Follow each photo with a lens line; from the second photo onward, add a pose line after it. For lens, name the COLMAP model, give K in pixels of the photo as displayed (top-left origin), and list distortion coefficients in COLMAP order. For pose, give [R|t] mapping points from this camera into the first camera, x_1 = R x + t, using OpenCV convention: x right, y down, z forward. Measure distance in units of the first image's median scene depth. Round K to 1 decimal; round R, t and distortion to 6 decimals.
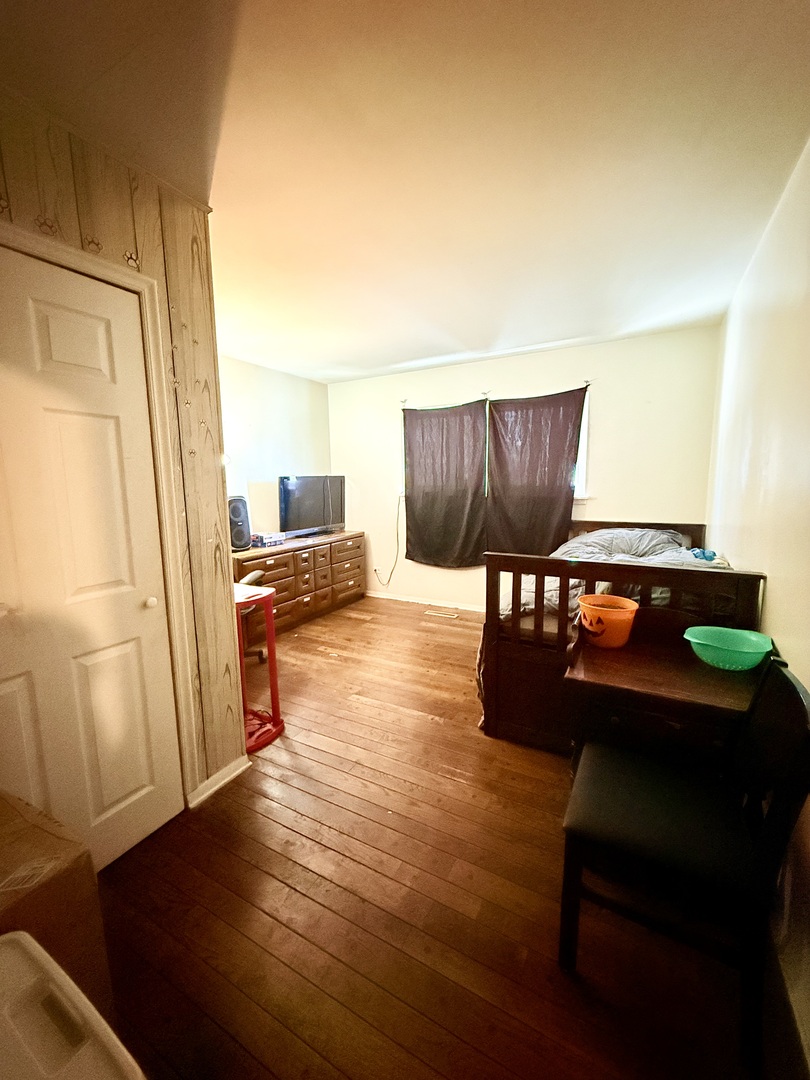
lens RADIAL K [[429.6, 0, 404.0], [0, 429.6, 538.2], [0, 0, 1]] dist [-0.002138, 0.000422]
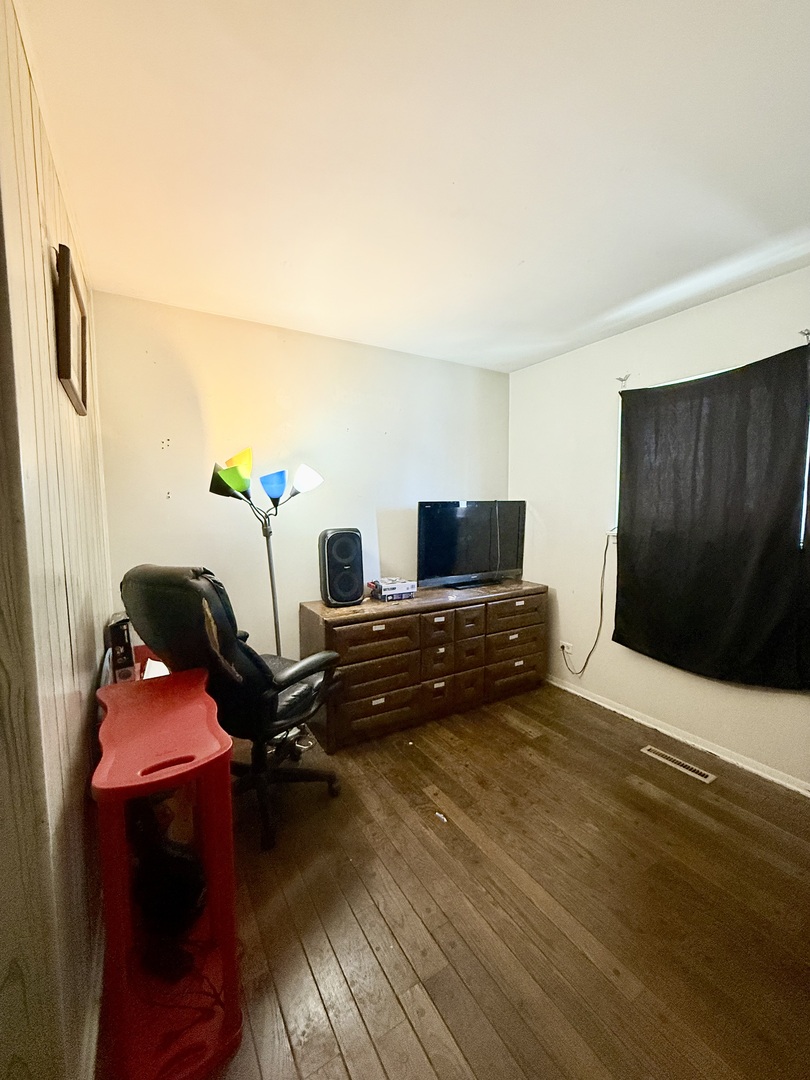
lens RADIAL K [[429.6, 0, 406.3], [0, 429.6, 538.3], [0, 0, 1]] dist [-0.002138, 0.000422]
pose [[0.870425, 0.051429, -0.489607, 0.040535], [-0.078090, 0.996361, -0.034169, -0.053715], [0.486068, 0.067975, 0.871274, 0.353173]]
